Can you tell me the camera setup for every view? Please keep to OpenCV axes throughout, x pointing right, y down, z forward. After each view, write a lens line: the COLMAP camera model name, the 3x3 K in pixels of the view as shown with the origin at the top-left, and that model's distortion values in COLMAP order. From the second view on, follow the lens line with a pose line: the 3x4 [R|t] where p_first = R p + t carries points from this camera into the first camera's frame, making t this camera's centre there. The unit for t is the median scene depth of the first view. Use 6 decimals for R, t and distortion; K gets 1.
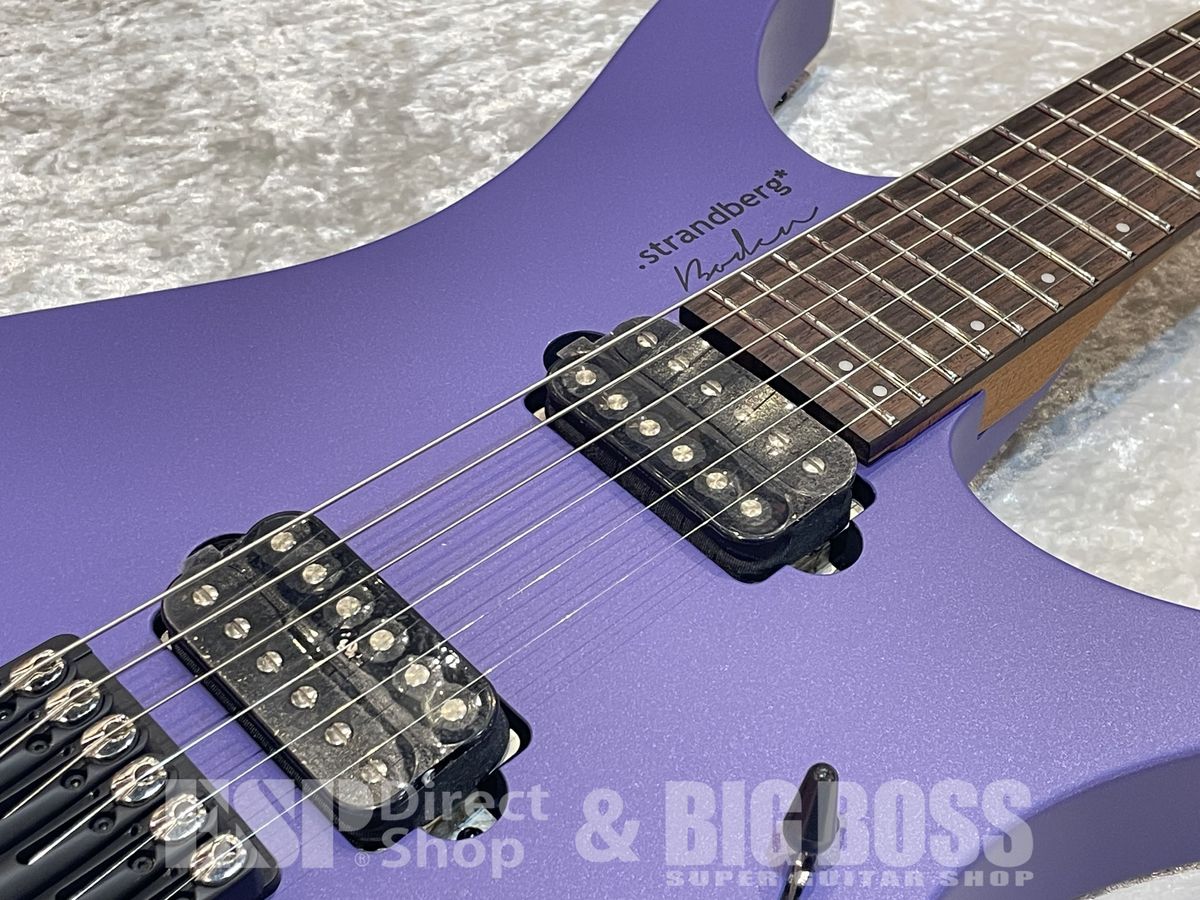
lens RADIAL K [[1938.0, 0, 598.9], [0, 1938.0, 446.3], [0, 0, 1]] dist [0.109072, 0.000000]
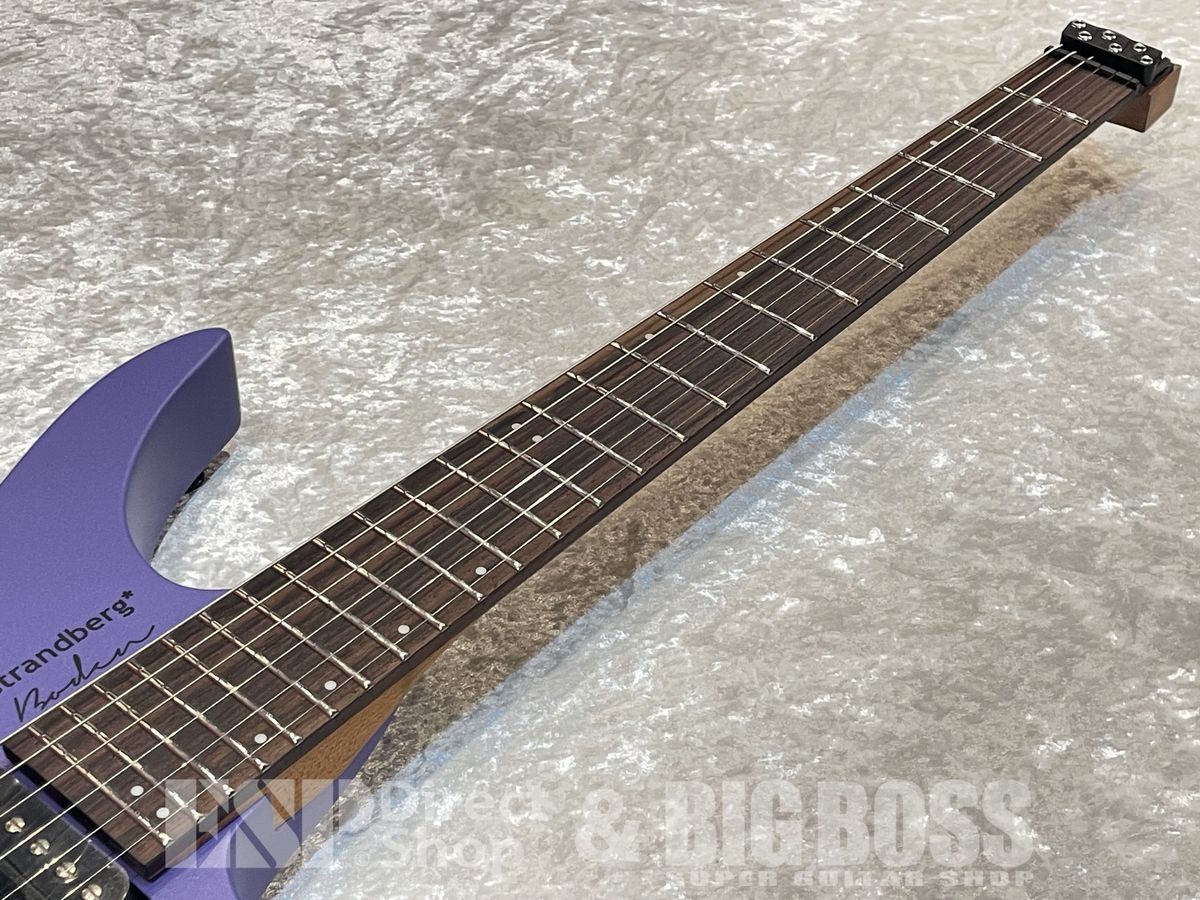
lens RADIAL K [[1938.0, 0, 607.0], [0, 1938.0, 453.2], [0, 0, 1]] dist [0.109072, 0.000000]
pose [[0.992480, -0.078126, 0.094232, 0.230510], [0.084166, 0.994526, -0.061919, -0.108016], [-0.088879, 0.069384, 0.993623, -0.152953]]
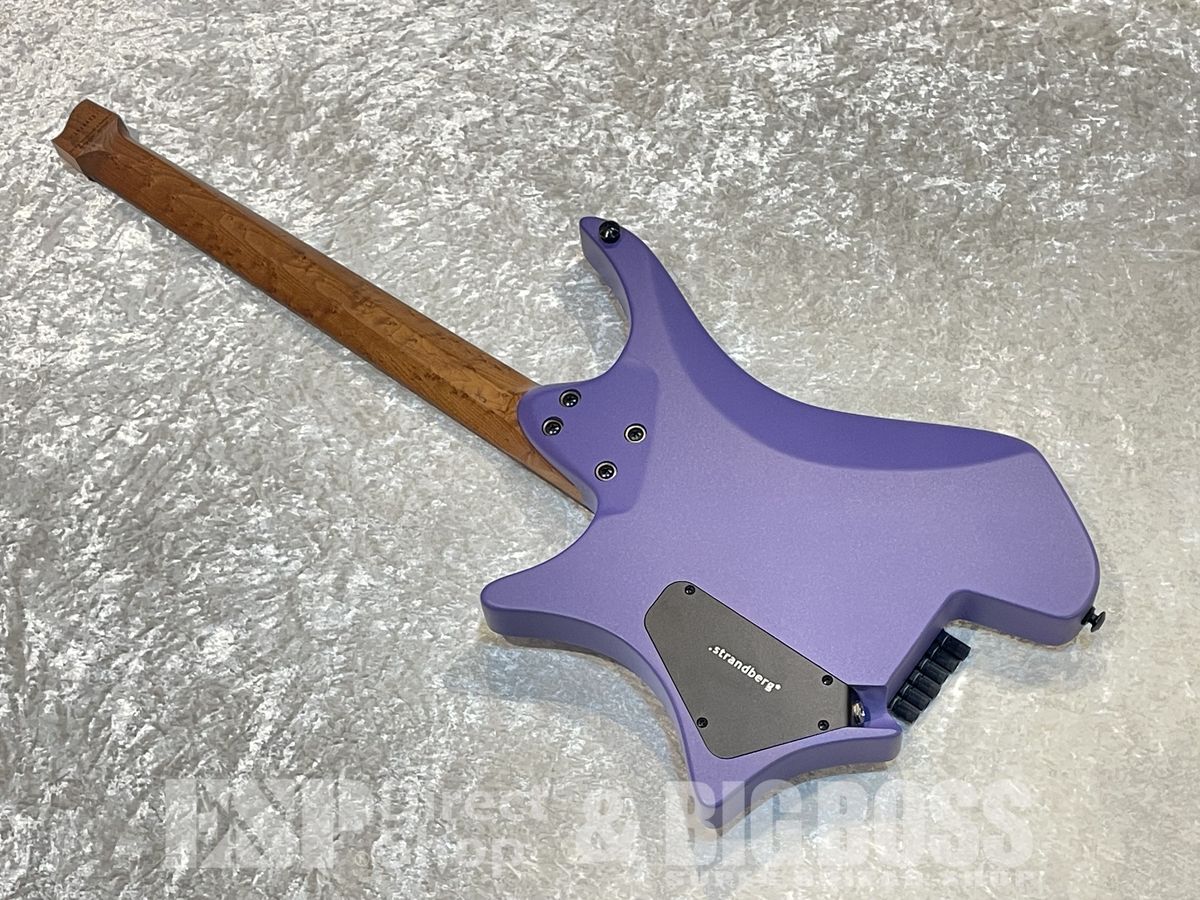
lens RADIAL K [[1938.0, 0, 600.5], [0, 1938.0, 451.1], [0, 0, 1]] dist [0.109072, 0.000000]
pose [[0.945286, 0.219739, -0.241143, 1.005635], [-0.123959, 0.925631, 0.357549, -0.704429], [0.301777, -0.308094, 0.902224, -1.350075]]
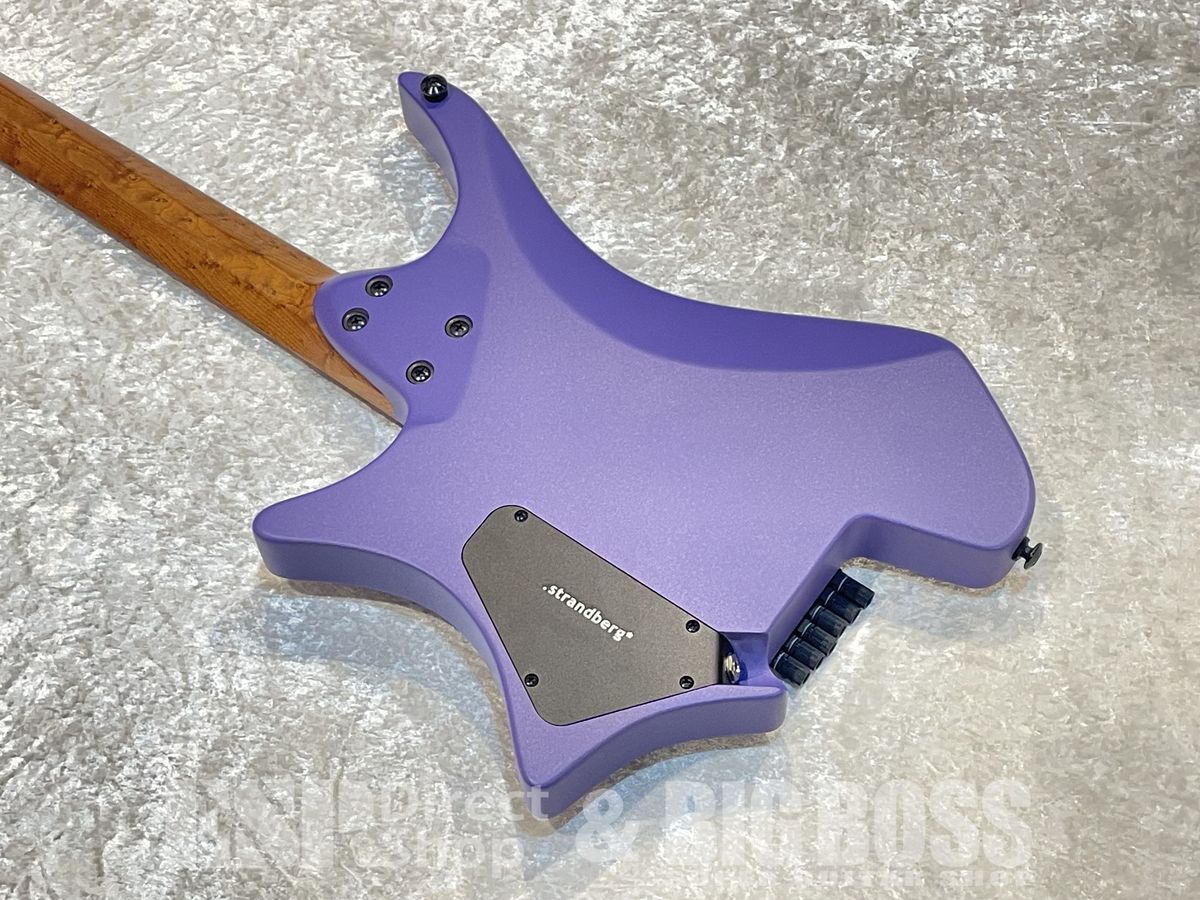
lens RADIAL K [[1938.0, 0, 604.9], [0, 1938.0, 446.2], [0, 0, 1]] dist [0.109072, 0.000000]
pose [[0.954349, 0.218254, -0.203918, 1.014915], [-0.145510, 0.935927, 0.320729, -0.421442], [0.260852, -0.276416, 0.924960, -0.962722]]
